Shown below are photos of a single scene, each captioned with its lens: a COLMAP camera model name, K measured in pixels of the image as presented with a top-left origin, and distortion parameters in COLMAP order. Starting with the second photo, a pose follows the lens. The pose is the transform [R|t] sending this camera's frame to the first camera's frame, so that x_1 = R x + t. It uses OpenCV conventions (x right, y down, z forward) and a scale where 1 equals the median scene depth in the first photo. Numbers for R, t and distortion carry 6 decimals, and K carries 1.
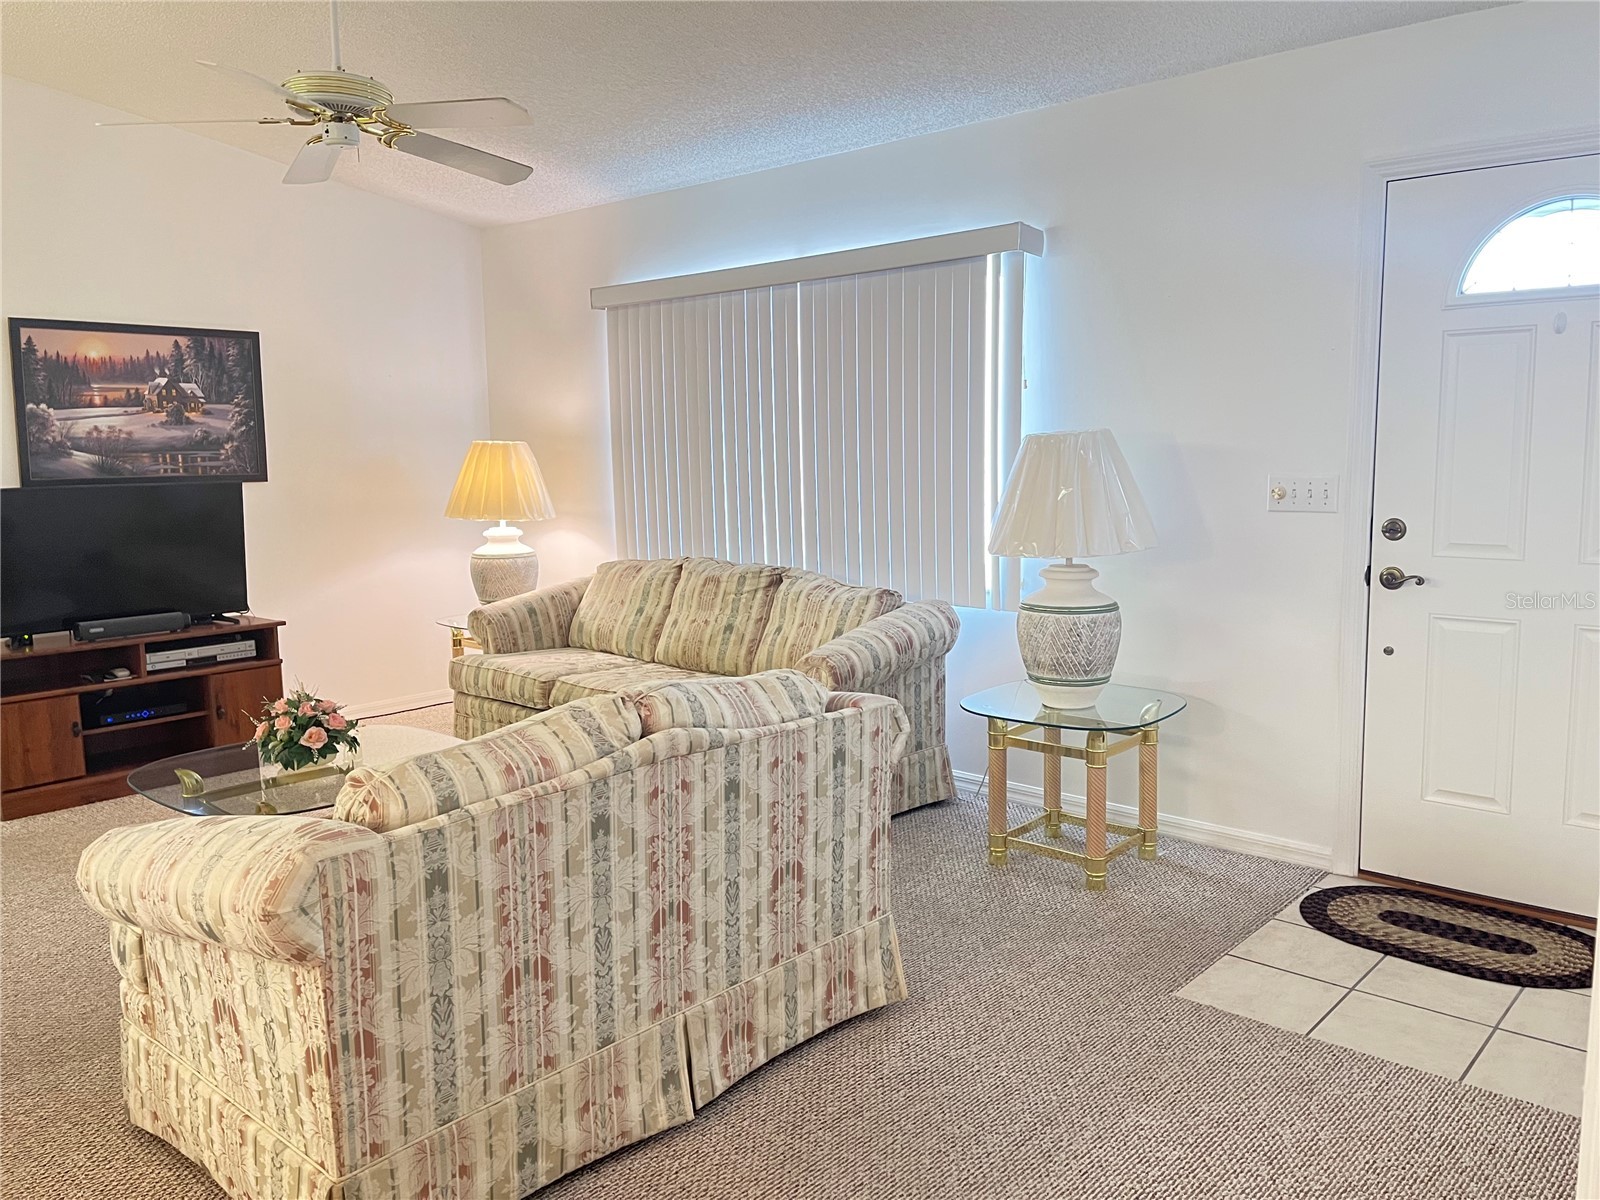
lens RADIAL K [[1227.5, 0, 825.7], [0, 1227.5, 590.4], [0, 0, 1]] dist [0.068801, -0.098442]
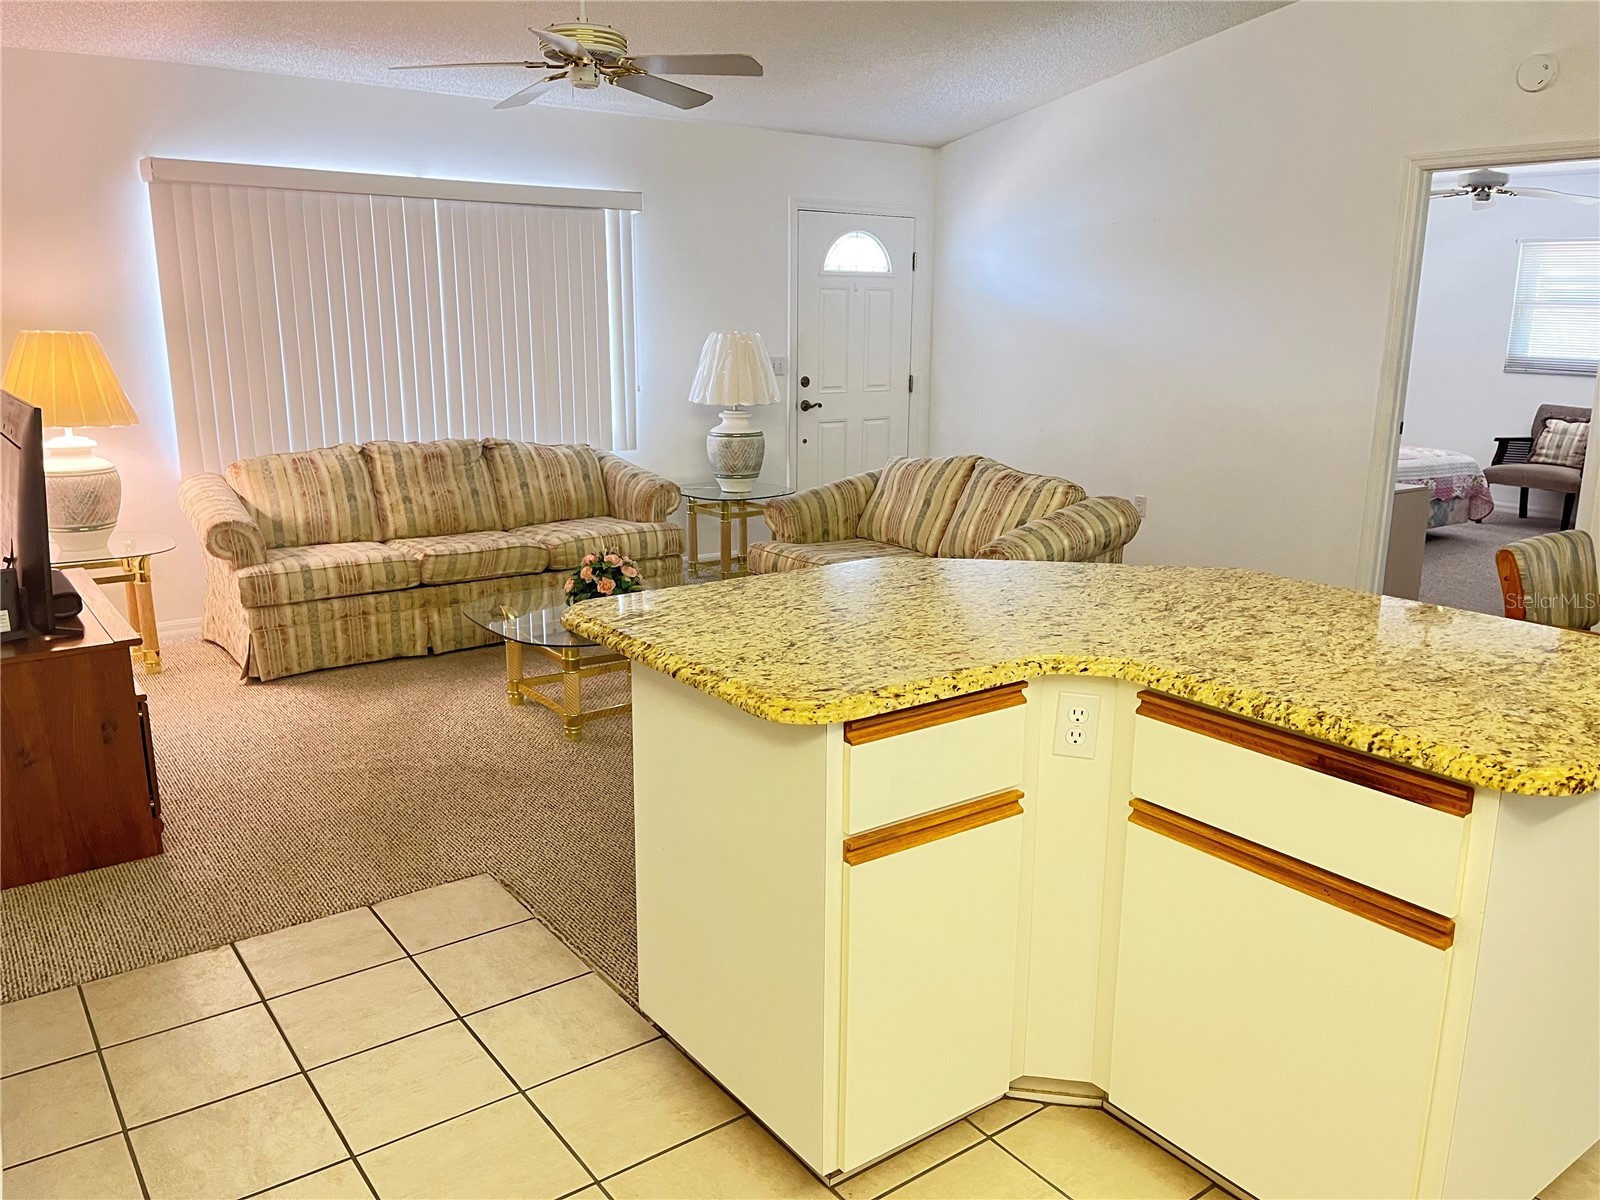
lens RADIAL K [[1227.5, 0, 795.7], [0, 1227.5, 603.8], [0, 0, 1]] dist [0.068801, -0.098442]
pose [[0.212741, -0.205543, 0.955245, -1.584222], [0.111796, 0.976325, 0.185181, -0.068890], [-0.970692, 0.067397, 0.230683, 0.557870]]
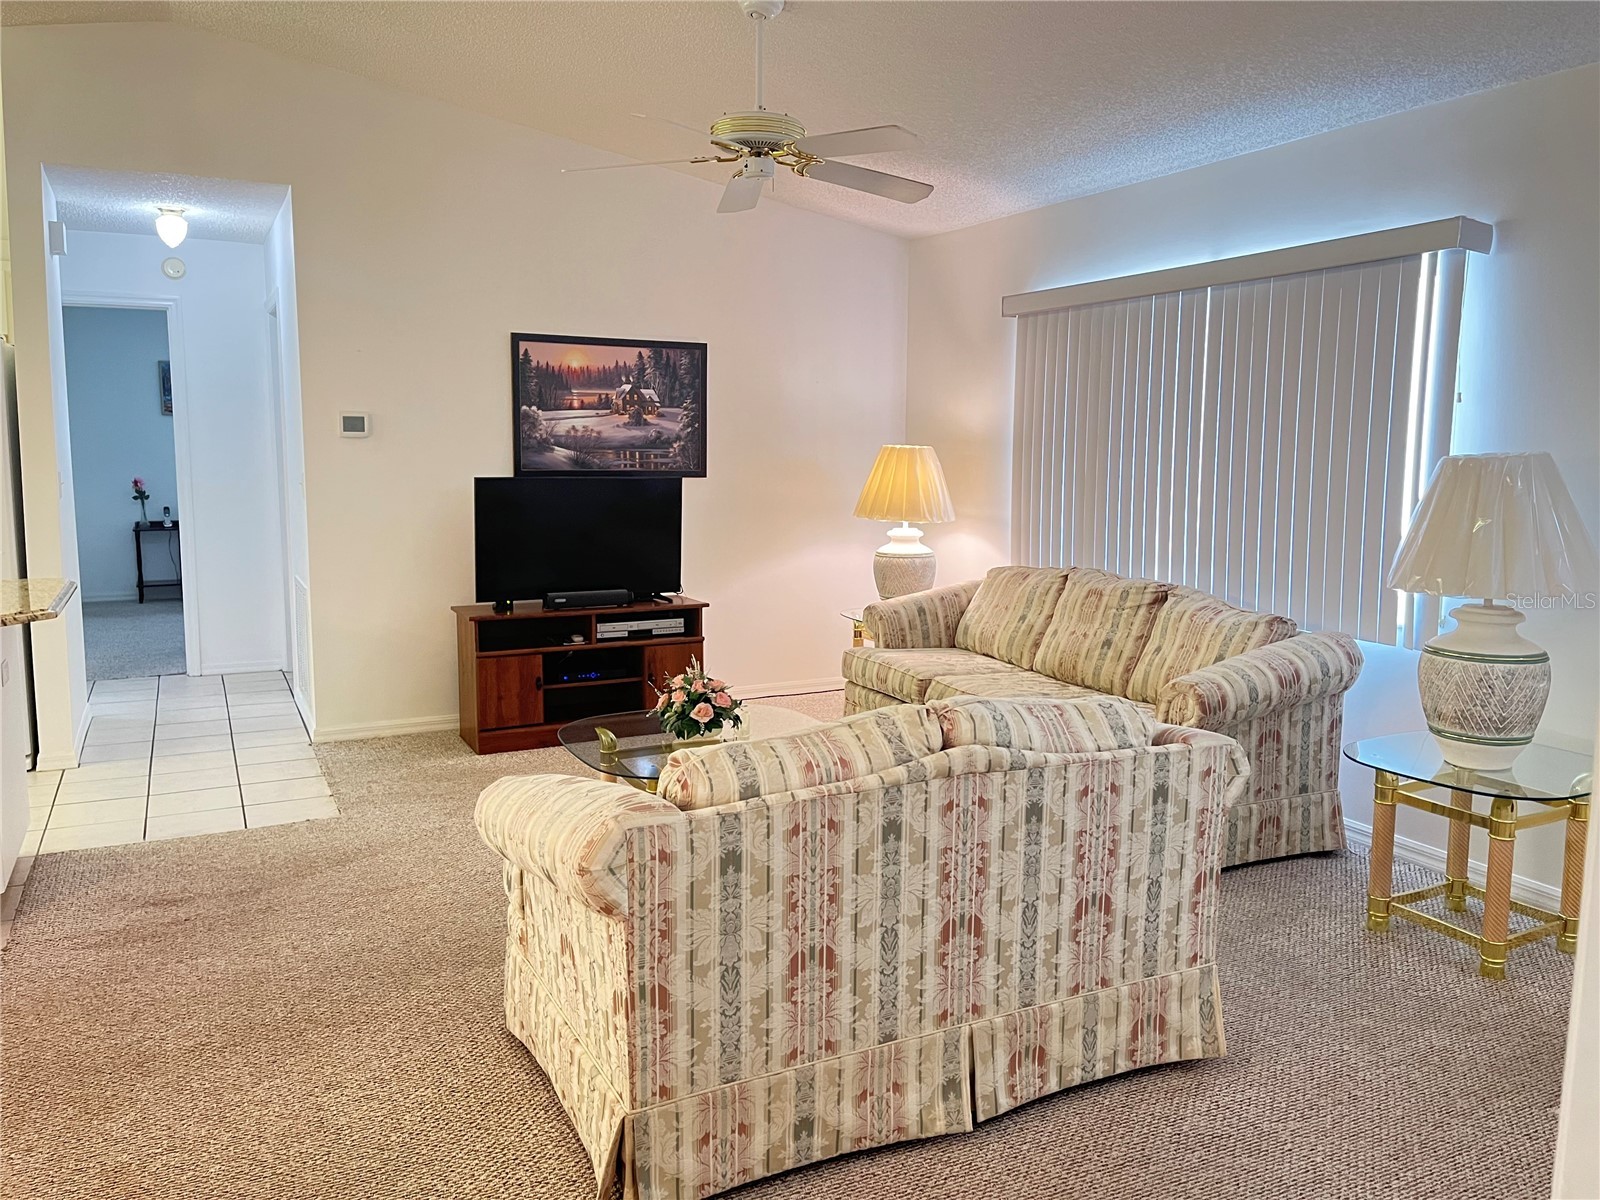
lens RADIAL K [[1227.5, 0, 816.4], [0, 1227.5, 593.4], [0, 0, 1]] dist [0.068801, -0.098442]
pose [[0.931182, 0.067536, -0.358243, 0.071956], [-0.065586, 0.997692, 0.017607, -0.014533], [0.358605, 0.007101, 0.933462, 0.002054]]
